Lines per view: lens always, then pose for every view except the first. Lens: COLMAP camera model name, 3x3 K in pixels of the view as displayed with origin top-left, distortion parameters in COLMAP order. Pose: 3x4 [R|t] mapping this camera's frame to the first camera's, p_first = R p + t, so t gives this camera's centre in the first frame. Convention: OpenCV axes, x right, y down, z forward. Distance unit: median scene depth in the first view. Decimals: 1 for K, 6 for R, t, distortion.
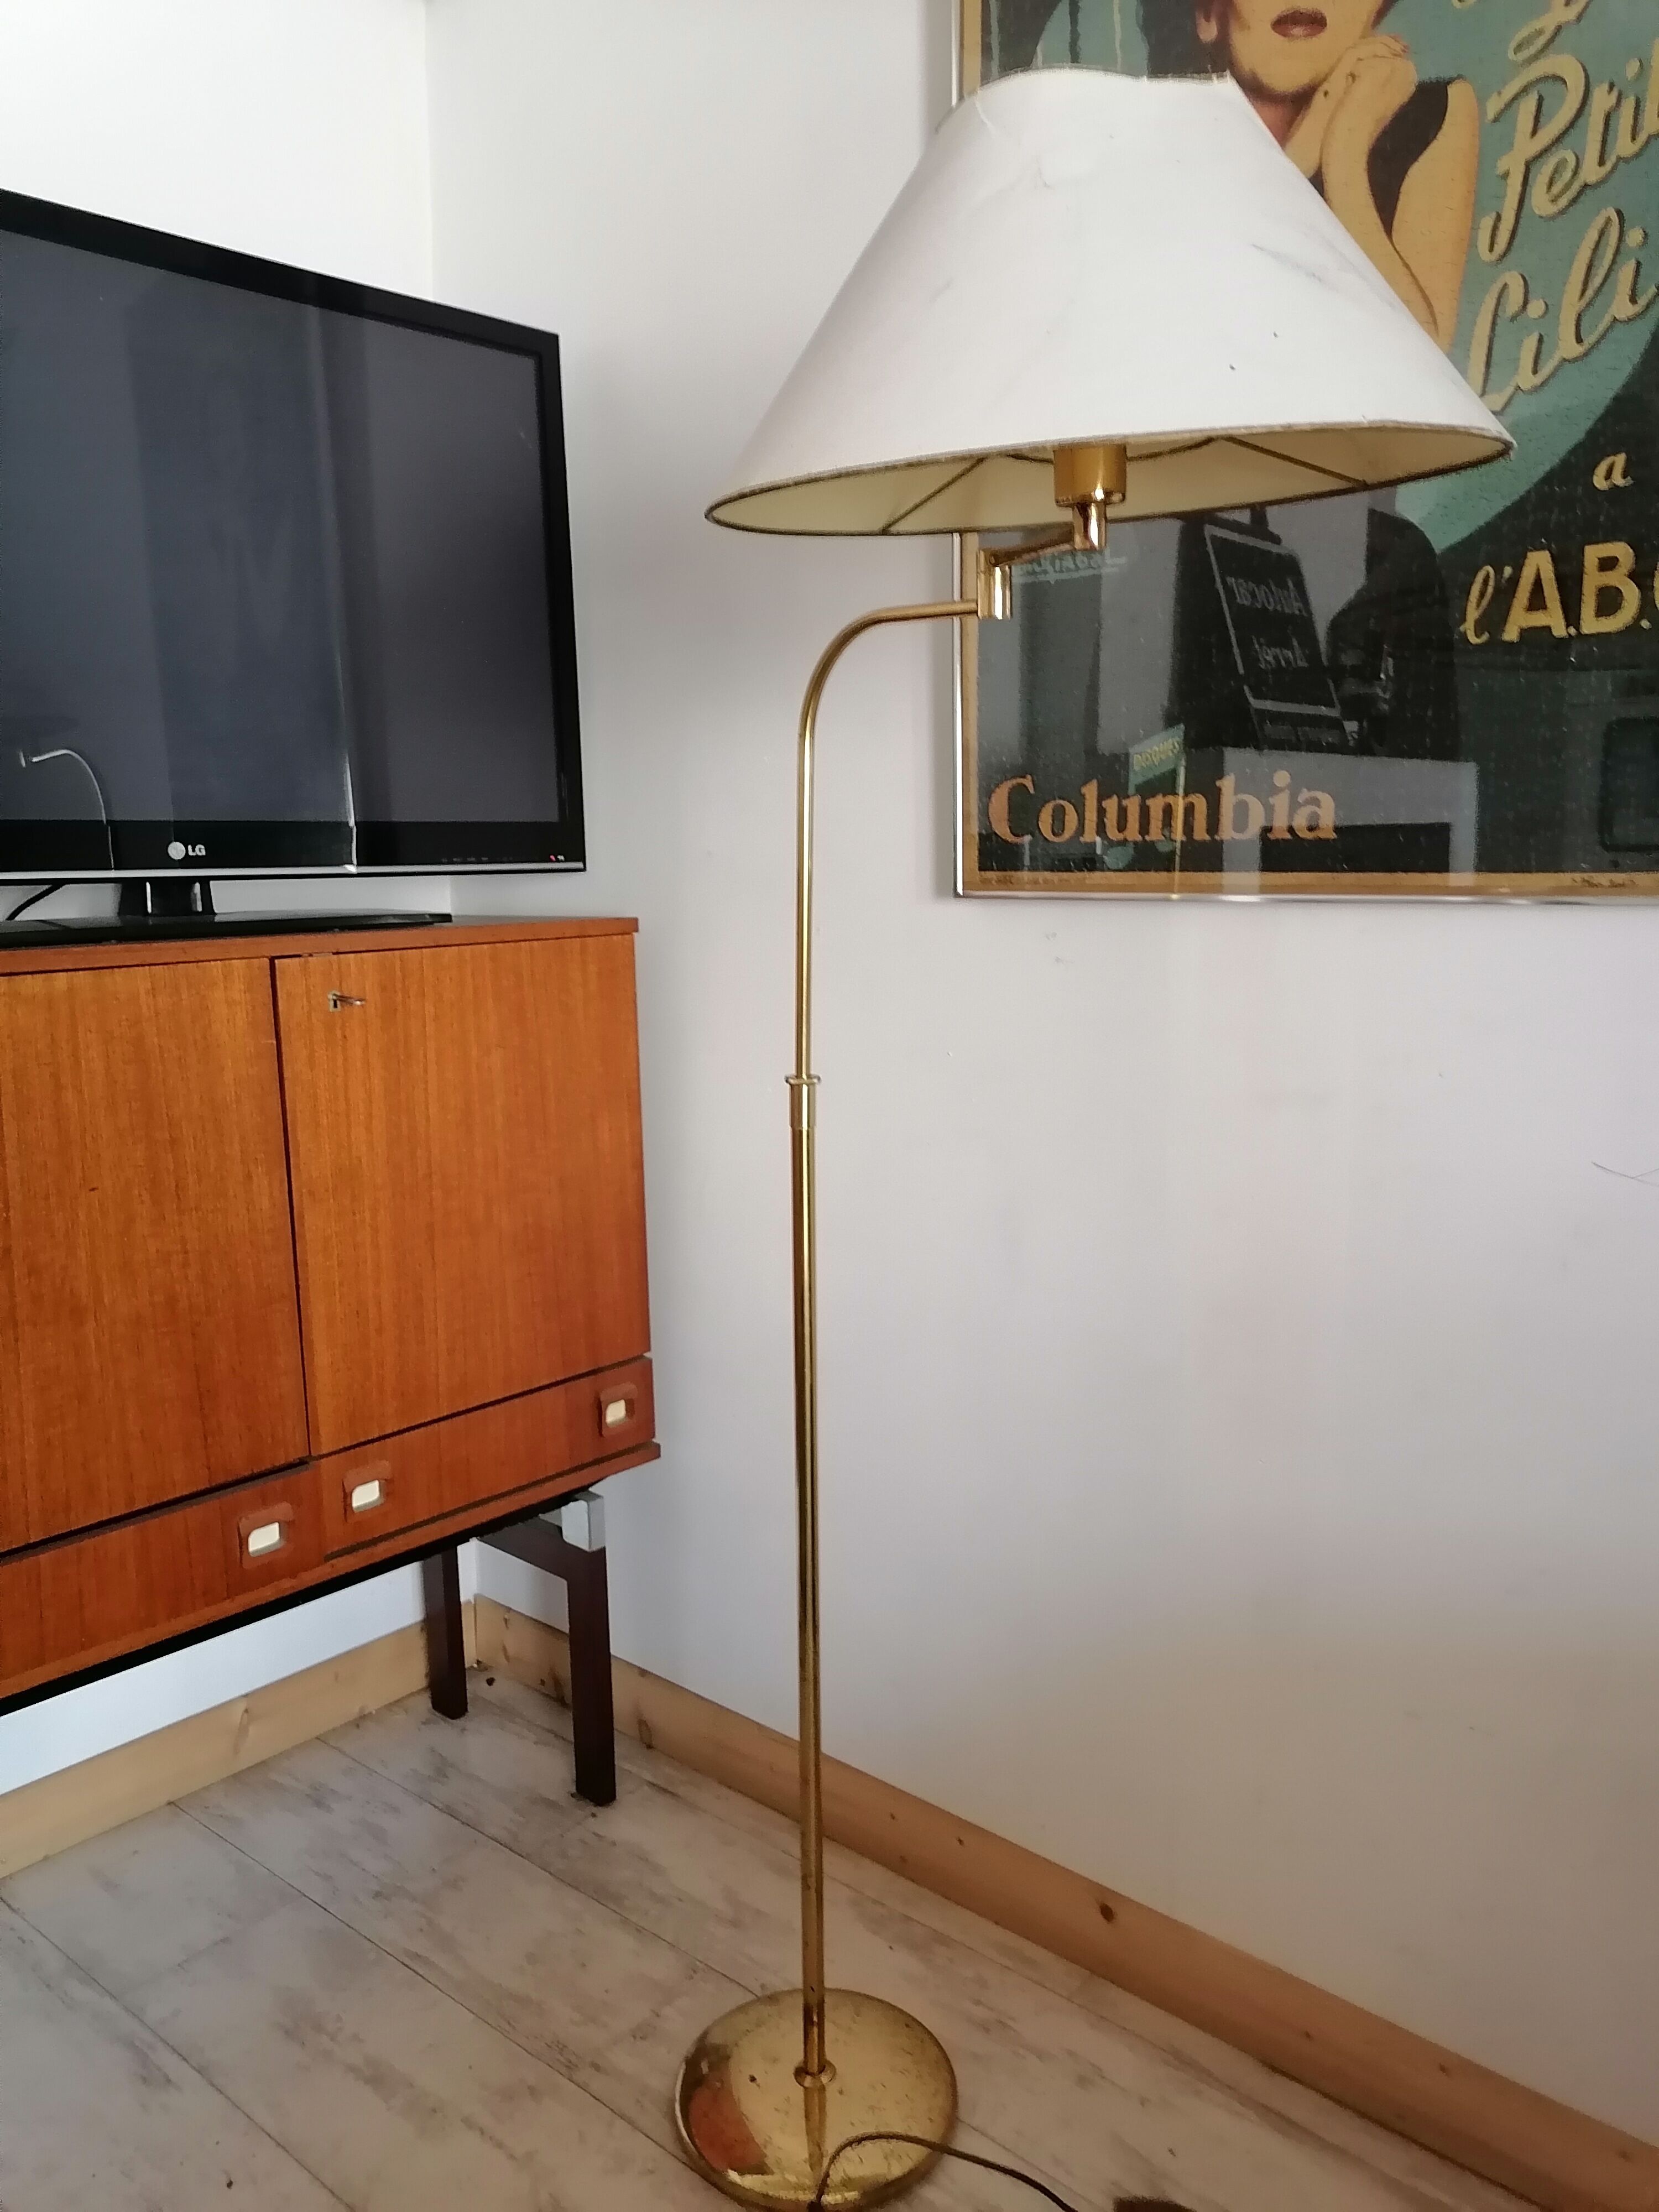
lens RADIAL K [[1662.5, 0, 829.5], [0, 1662.5, 1106.0], [0, 0, 1]] dist [0.037104, 0.005075]
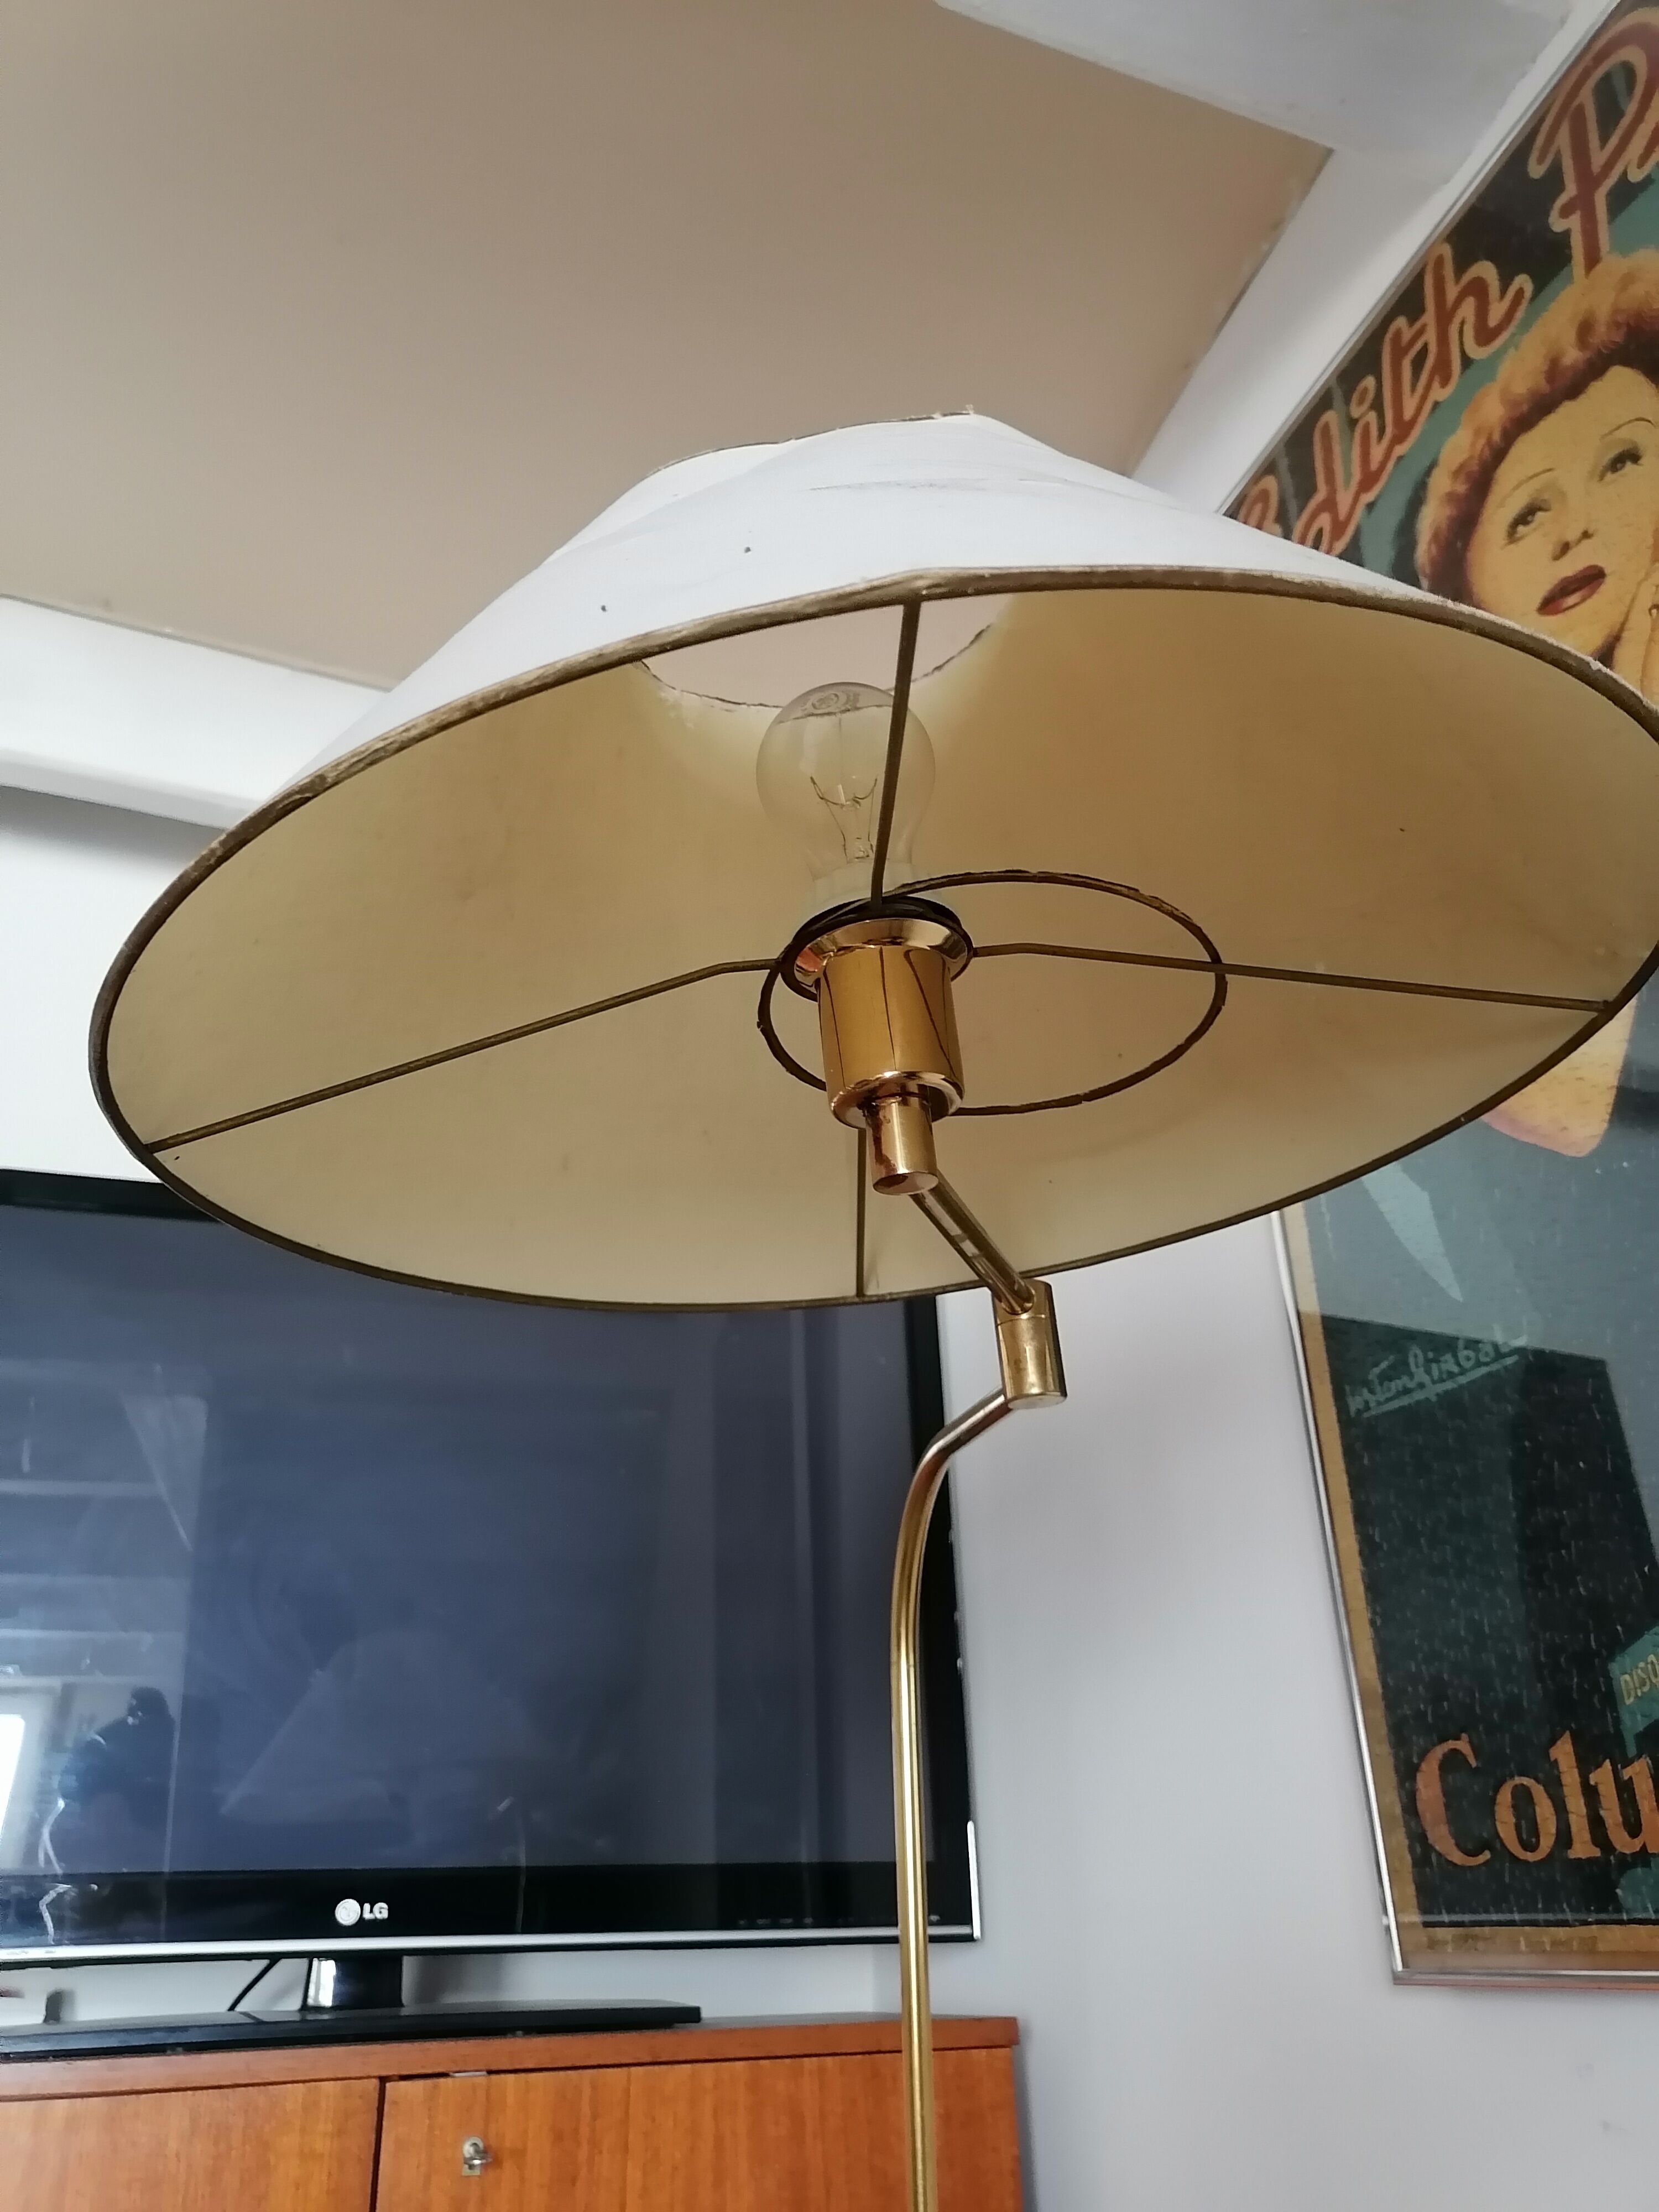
lens RADIAL K [[1710.0, 0, 829.5], [0, 1710.0, 1106.0], [0, 0, 1]] dist [0.030610, -0.002608]
pose [[0.874920, -0.218145, -0.432352, 0.239353], [-0.066033, 0.830716, -0.552766, -0.042835], [0.479745, 0.512176, 0.712405, 0.401913]]
